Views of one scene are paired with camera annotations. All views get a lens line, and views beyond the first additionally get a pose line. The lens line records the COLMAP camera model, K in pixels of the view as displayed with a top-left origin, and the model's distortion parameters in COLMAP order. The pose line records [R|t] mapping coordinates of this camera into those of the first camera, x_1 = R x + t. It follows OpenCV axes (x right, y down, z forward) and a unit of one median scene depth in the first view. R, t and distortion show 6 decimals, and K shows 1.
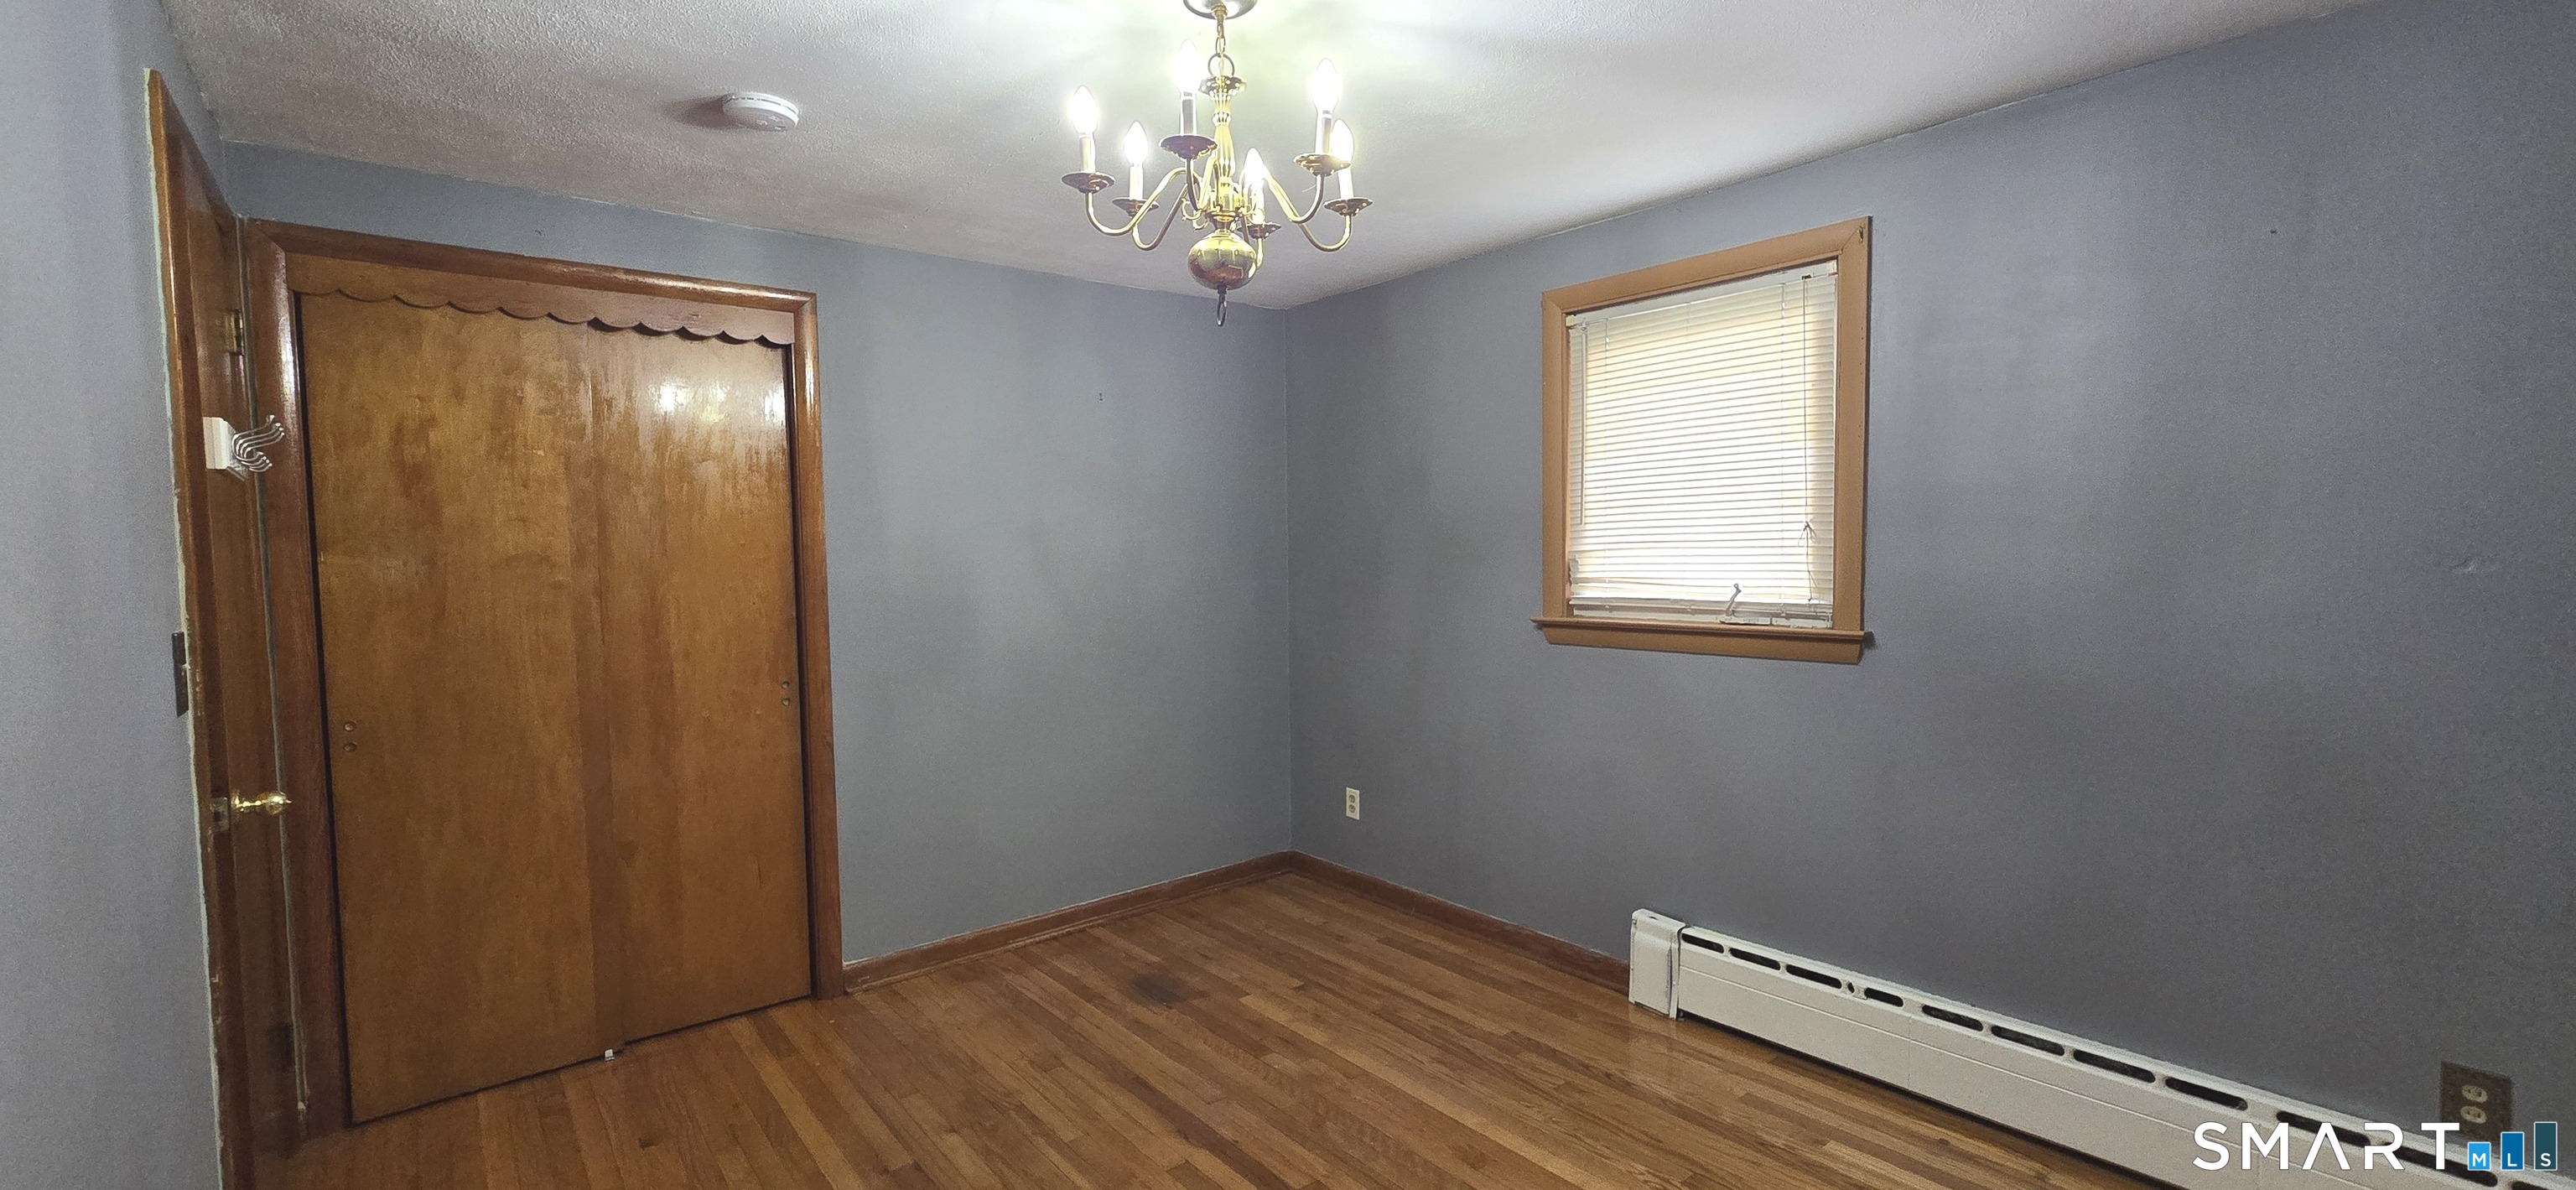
lens RADIAL K [[1058.1, 0, 1262.1], [0, 1058.1, 601.0], [0, 0, 1]] dist [0.002941, 0.000615]
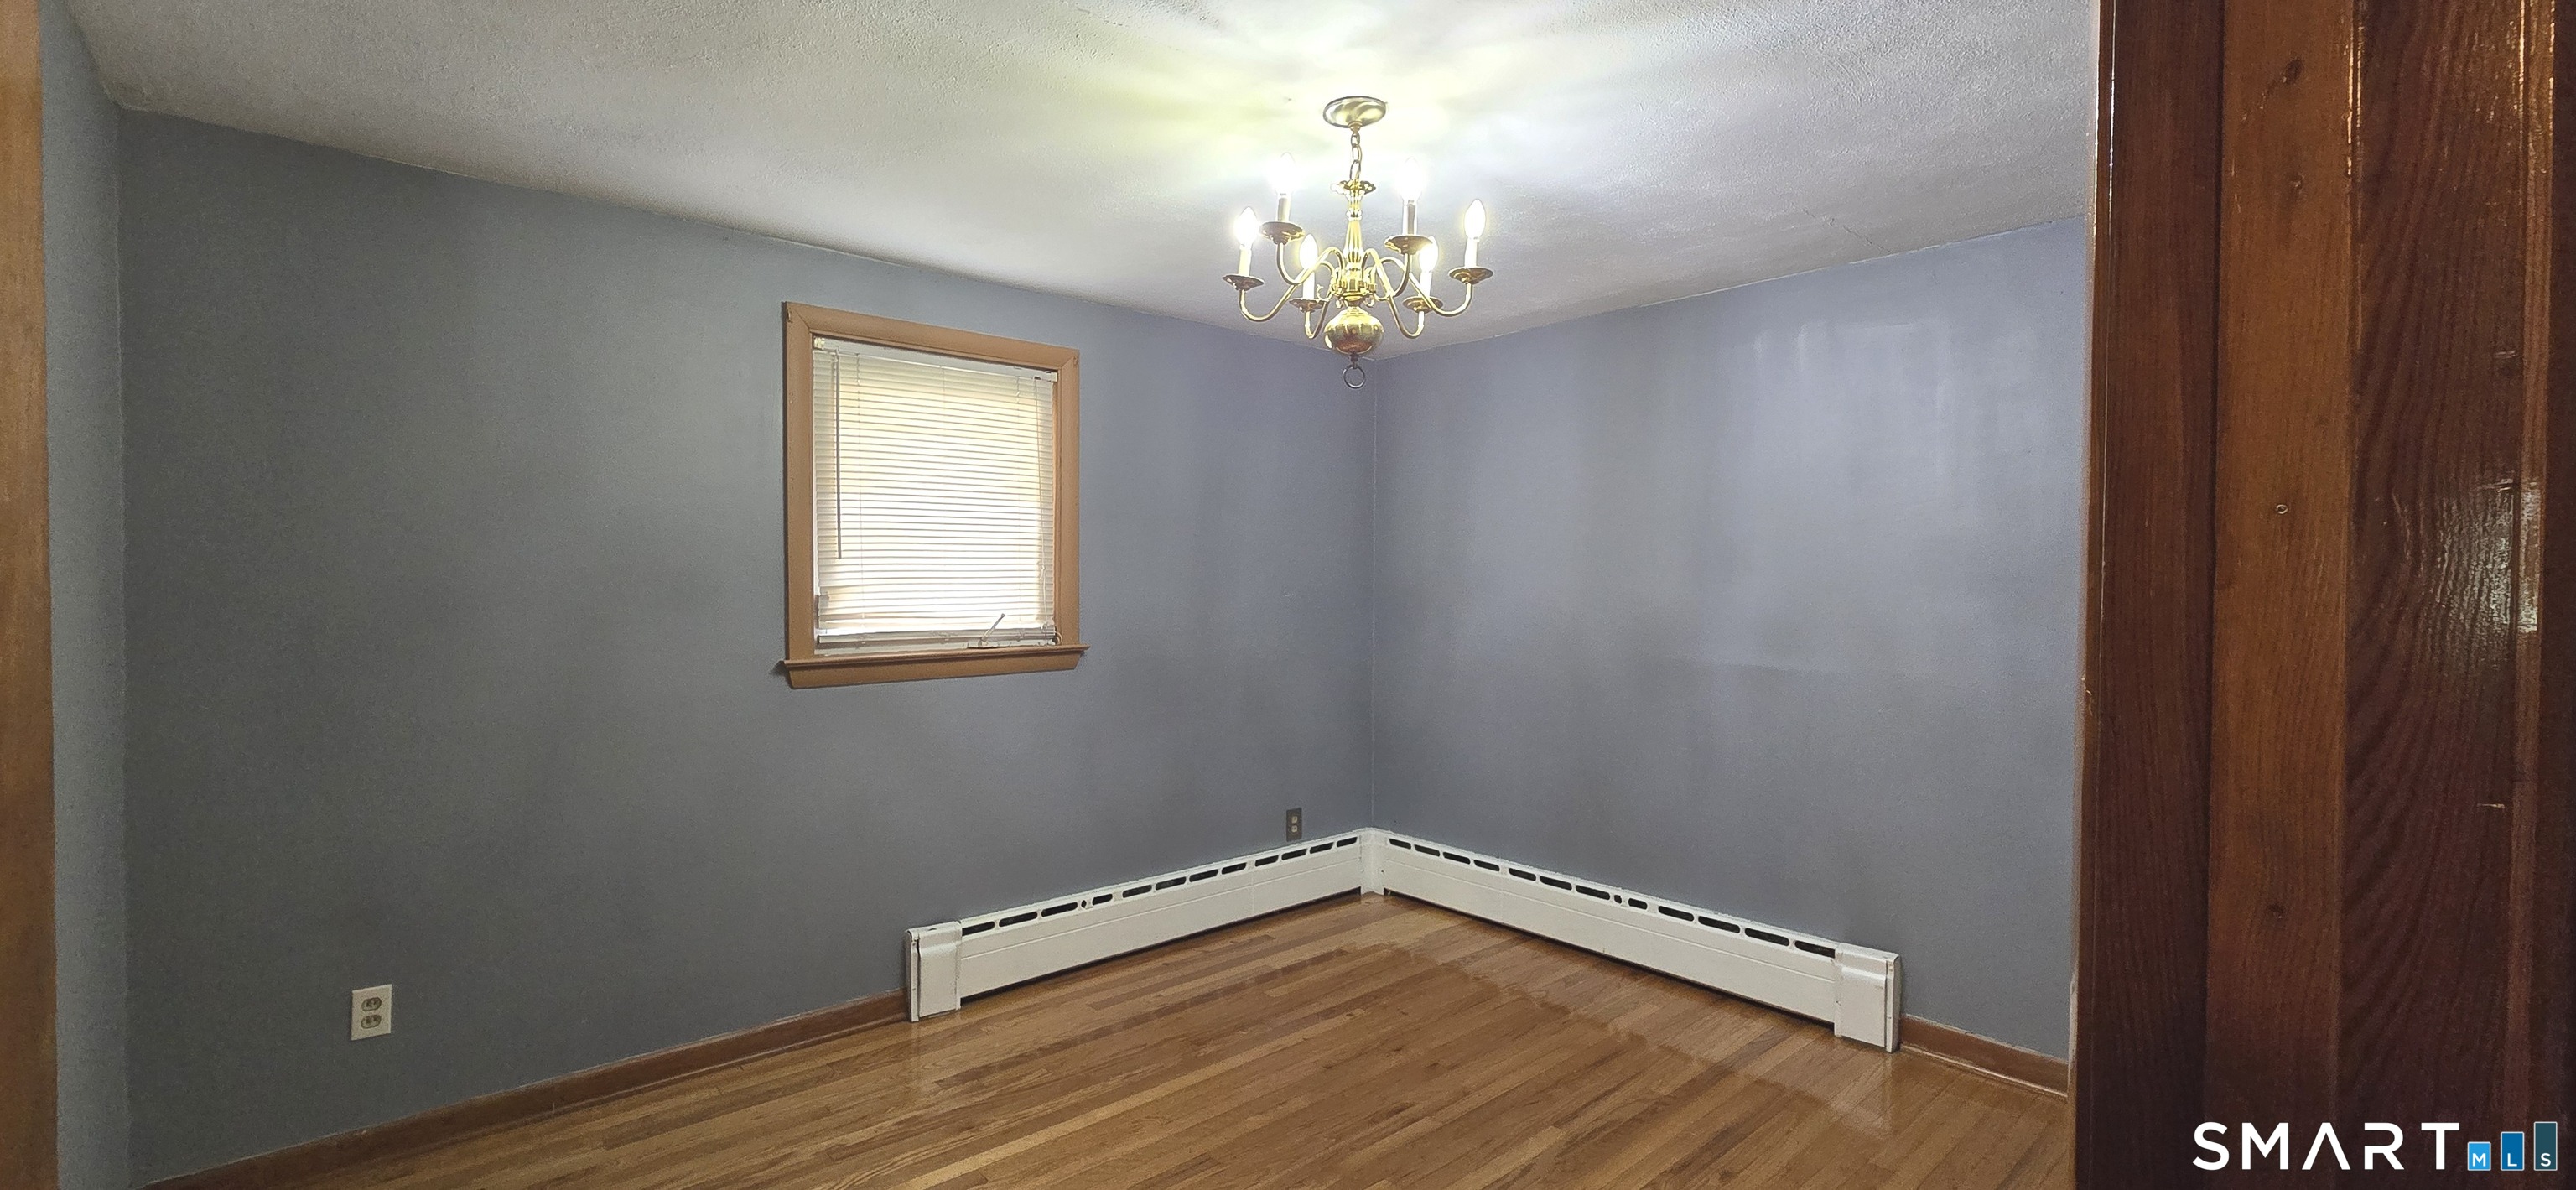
lens RADIAL K [[1058.1, 0, 1282.2], [0, 1058.1, 599.5], [0, 0, 1]] dist [0.002941, 0.000615]
pose [[-0.052108, -0.007241, 0.998615, -0.726425], [0.050028, 0.998699, 0.009852, -0.026683], [-0.997388, 0.050473, -0.051678, 0.696058]]
